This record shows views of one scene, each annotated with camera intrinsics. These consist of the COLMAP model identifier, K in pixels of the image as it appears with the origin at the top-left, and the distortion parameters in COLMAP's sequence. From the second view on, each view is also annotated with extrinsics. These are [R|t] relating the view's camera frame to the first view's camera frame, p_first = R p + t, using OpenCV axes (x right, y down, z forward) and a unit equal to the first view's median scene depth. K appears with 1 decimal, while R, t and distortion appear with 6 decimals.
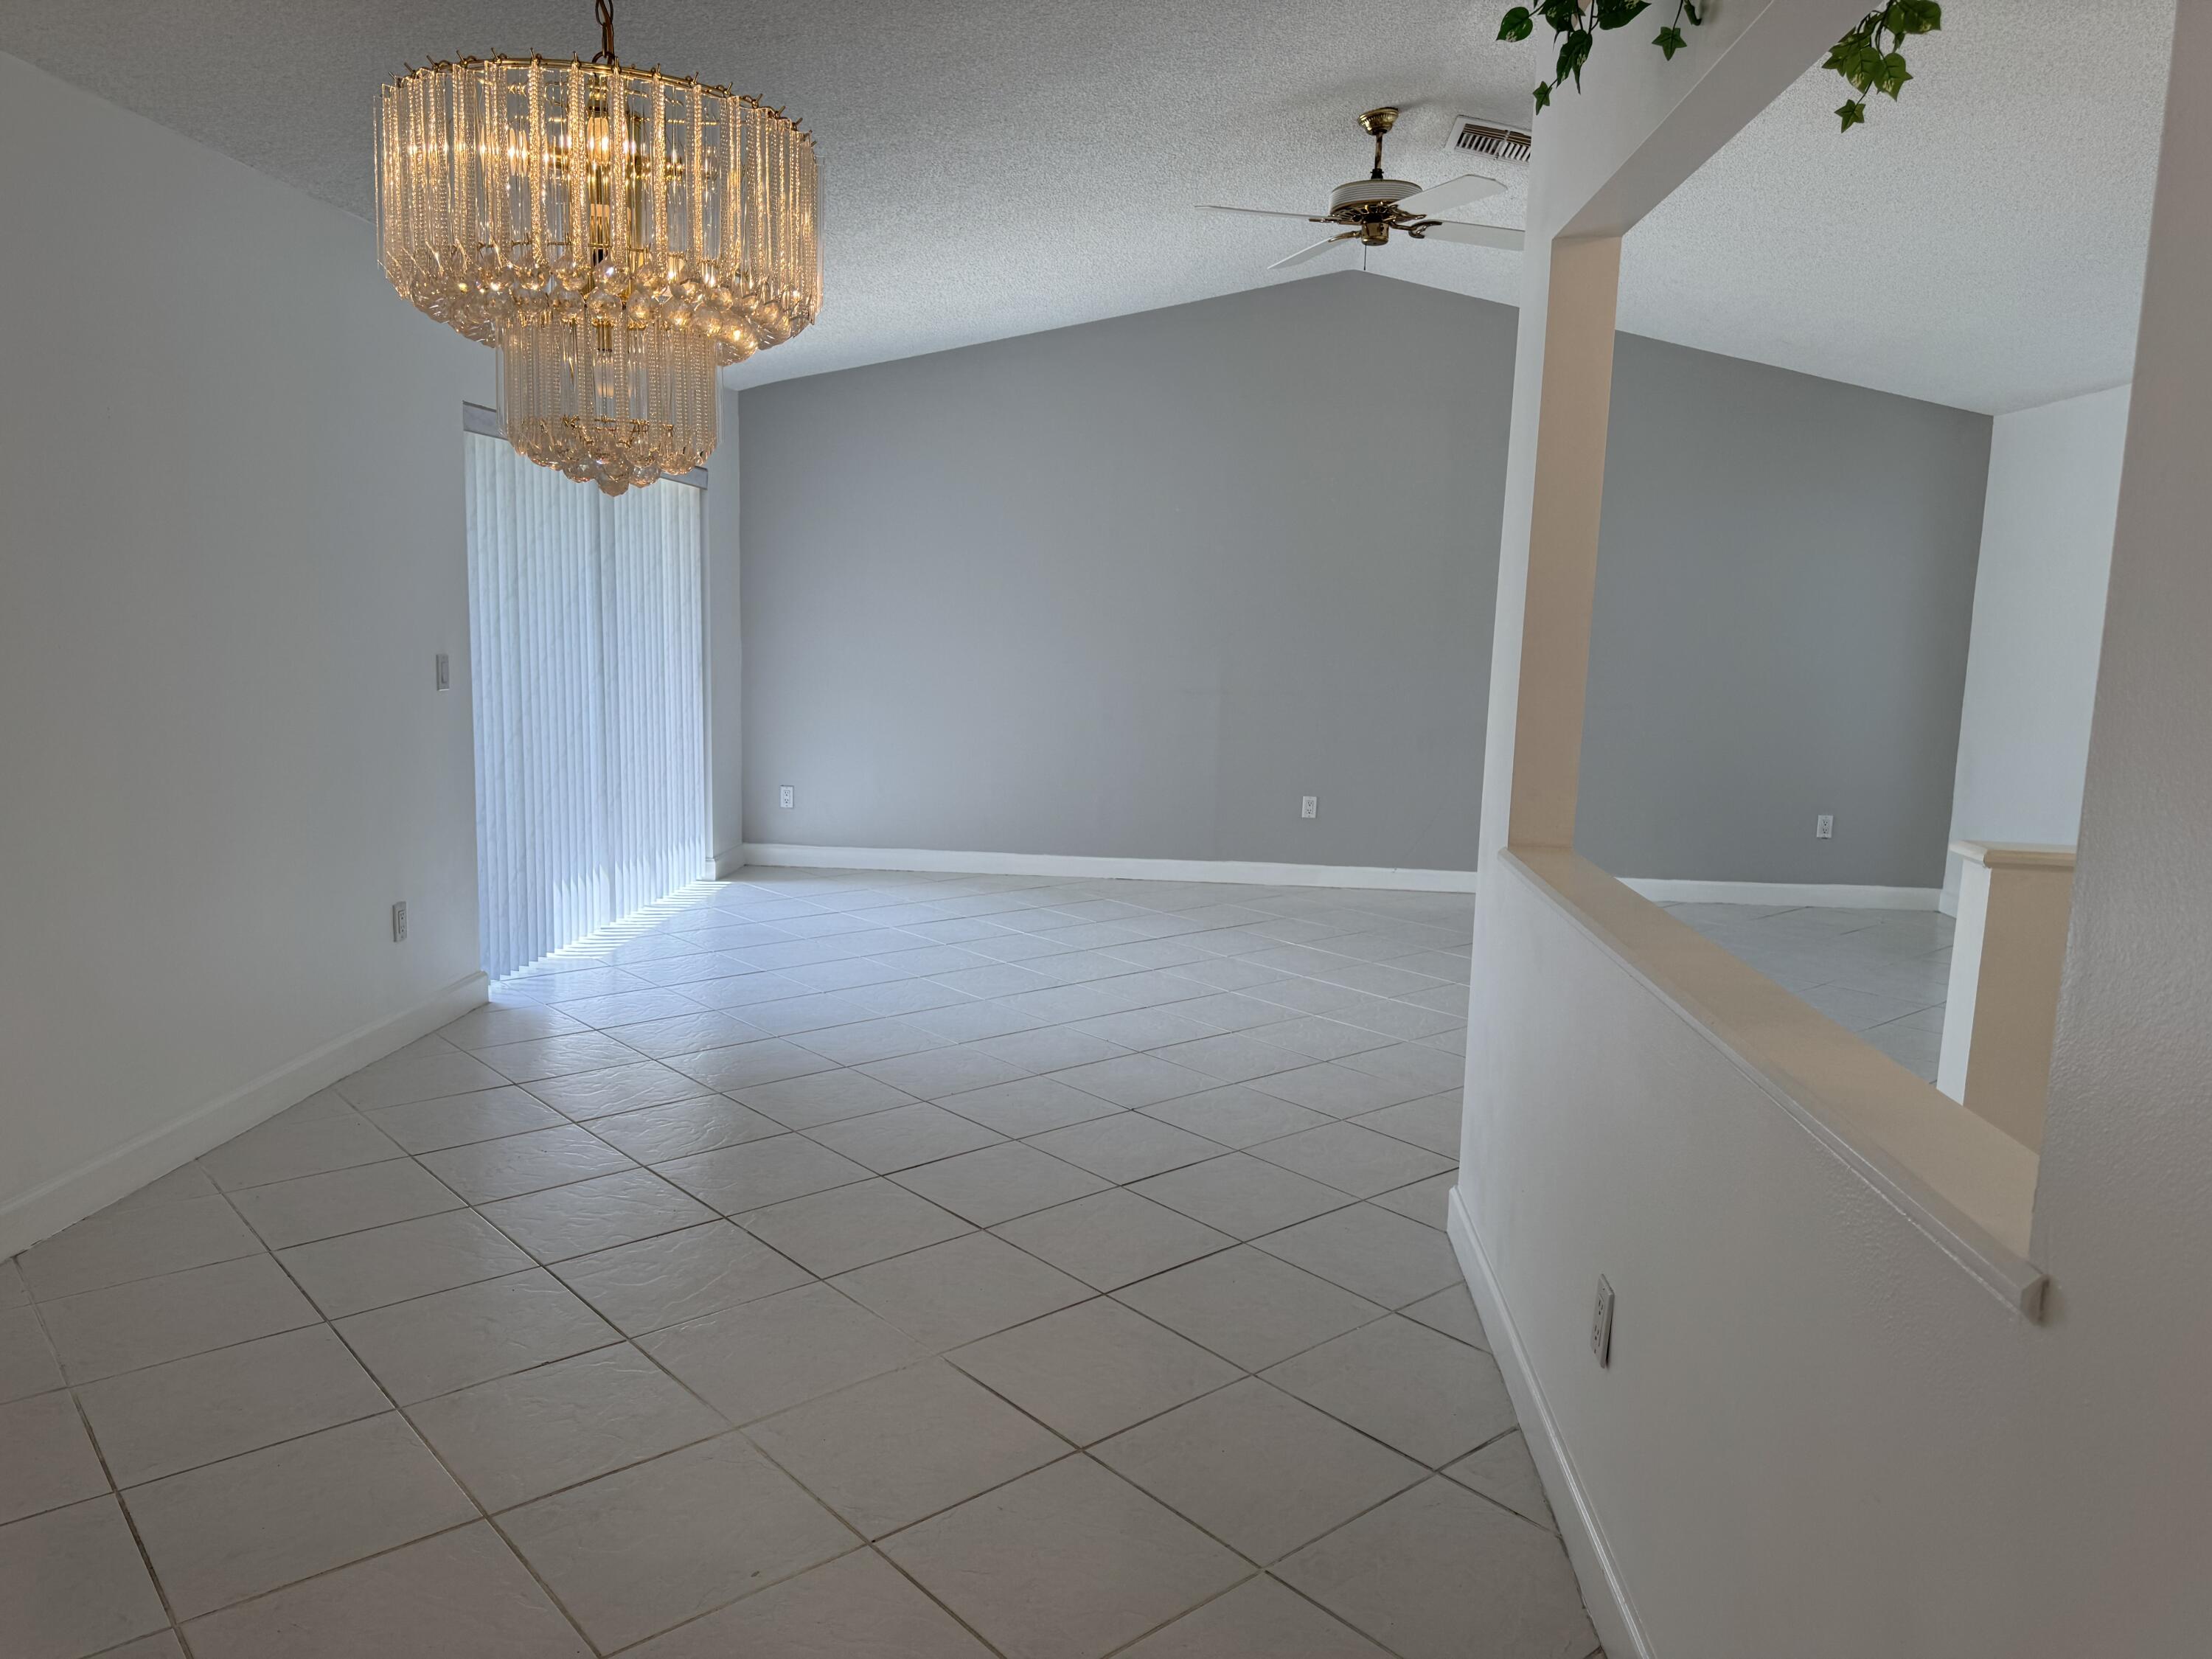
lens RADIAL K [[1529.8, 0, 1112.0], [0, 1529.8, 828.3], [0, 0, 1]] dist [-0.033600, 0.004113]
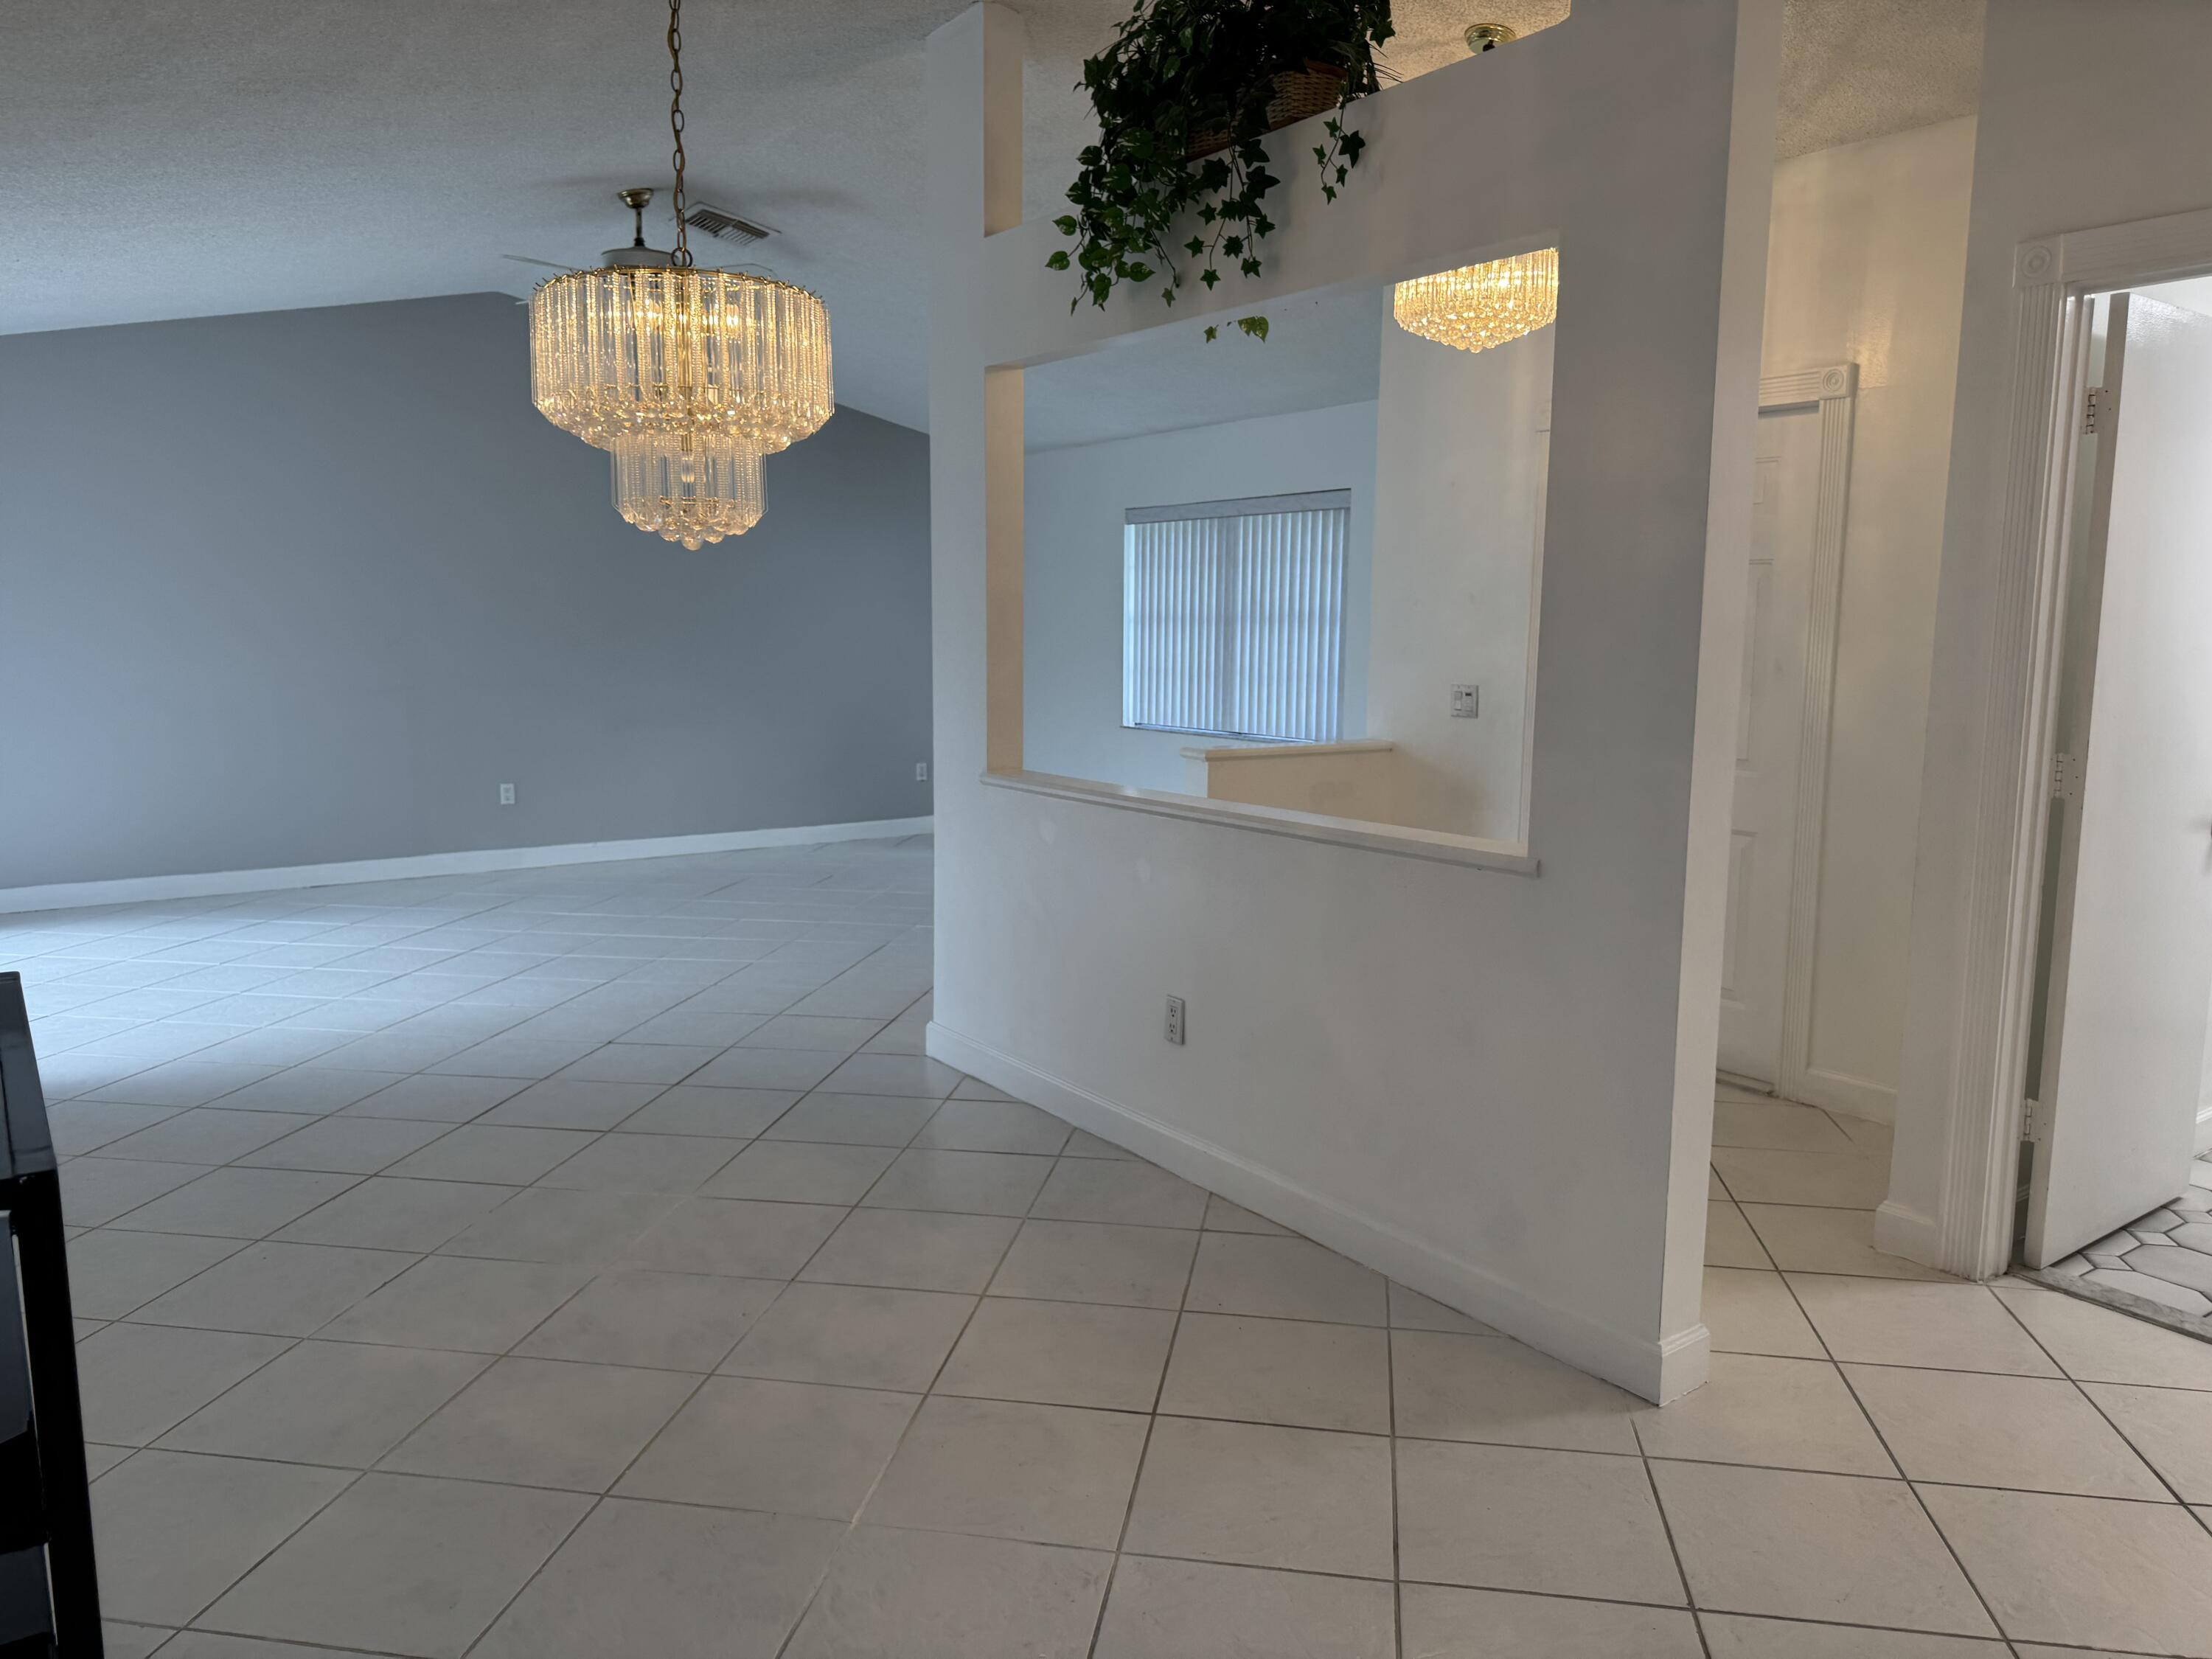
lens RADIAL K [[1529.8, 0, 1116.1], [0, 1529.8, 838.1], [0, 0, 1]] dist [-0.033600, 0.004113]
pose [[0.753275, -0.121386, 0.646407, -0.369546], [0.111119, 0.992181, 0.056828, 0.005388], [-0.648251, 0.029020, 0.760873, -0.131279]]
